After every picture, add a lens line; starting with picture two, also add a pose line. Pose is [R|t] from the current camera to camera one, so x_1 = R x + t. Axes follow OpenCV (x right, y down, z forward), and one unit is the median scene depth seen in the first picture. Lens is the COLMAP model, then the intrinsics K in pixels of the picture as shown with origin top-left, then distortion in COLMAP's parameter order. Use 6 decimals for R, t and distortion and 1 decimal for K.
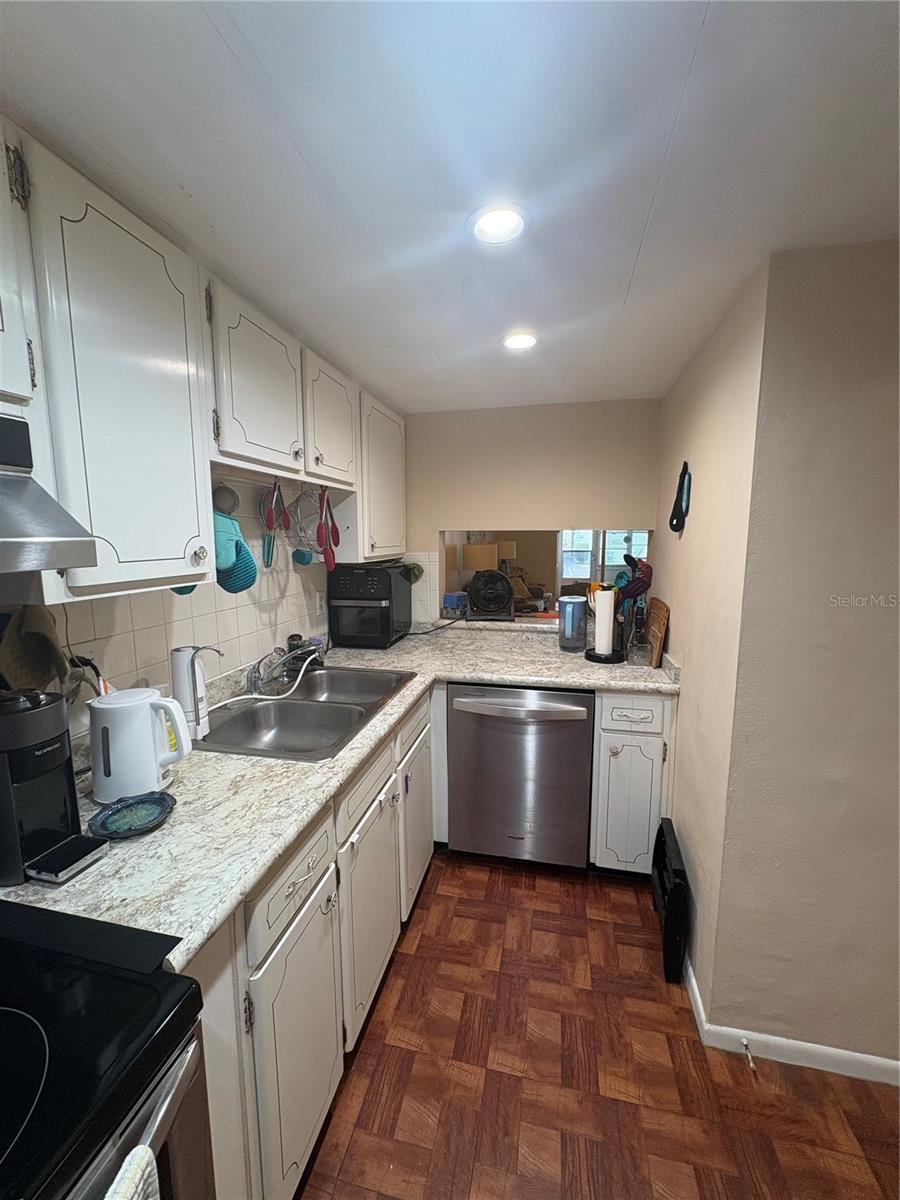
lens RADIAL K [[476.9, 0, 451.3], [0, 476.9, 599.0], [0, 0, 1]] dist [0.000610, 0.000504]
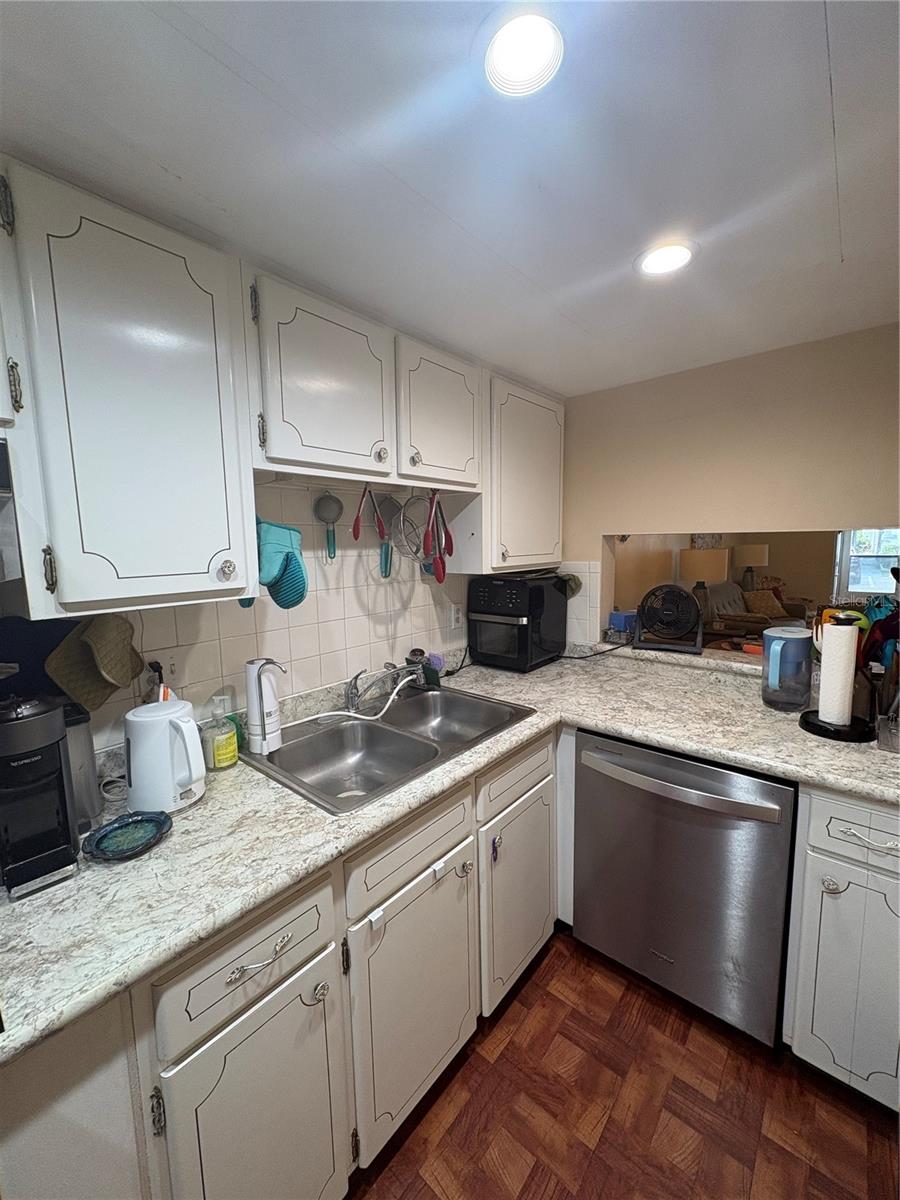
lens RADIAL K [[476.9, 0, 451.3], [0, 476.9, 599.0], [0, 0, 1]] dist [0.000610, 0.000504]
pose [[0.884252, 0.044598, -0.464876, 0.182110], [-0.047946, 0.998839, 0.004623, -0.035068], [0.464543, 0.018201, 0.885364, 0.220308]]
